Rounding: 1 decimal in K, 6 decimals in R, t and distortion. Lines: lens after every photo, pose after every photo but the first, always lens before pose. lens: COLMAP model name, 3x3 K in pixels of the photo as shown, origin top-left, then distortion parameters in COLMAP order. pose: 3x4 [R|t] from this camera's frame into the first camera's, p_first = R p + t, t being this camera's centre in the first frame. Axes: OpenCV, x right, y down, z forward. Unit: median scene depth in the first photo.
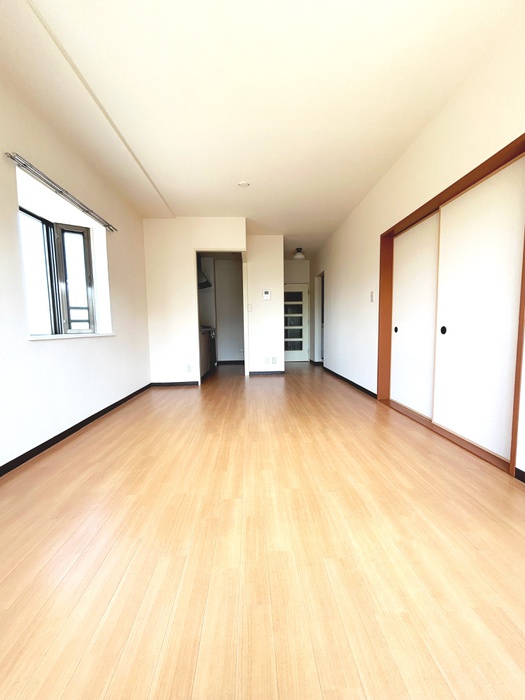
lens RADIAL K [[281.6, 0, 264.2], [0, 281.6, 352.1], [0, 0, 1]] dist [-0.004859, 0.001385]
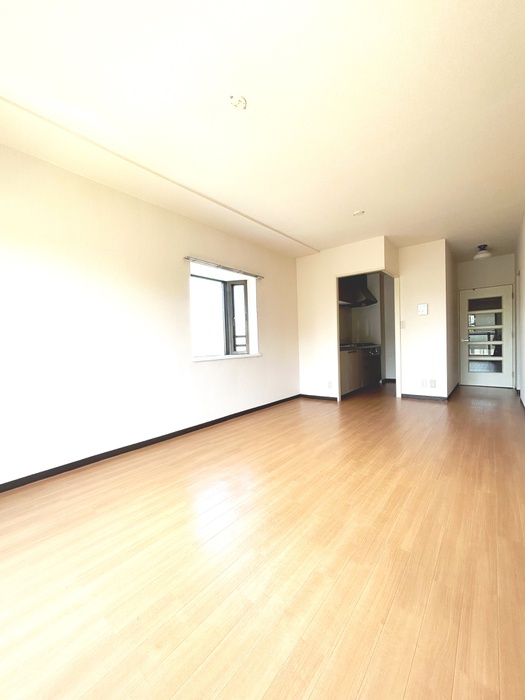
lens RADIAL K [[281.6, 0, 263.2], [0, 281.6, 352.0], [0, 0, 1]] dist [-0.004859, 0.001385]
pose [[0.746994, 0.013450, -0.664694, 0.386417], [-0.038347, 0.999002, -0.022880, -0.049814], [0.663724, 0.042581, 0.746765, 0.010010]]
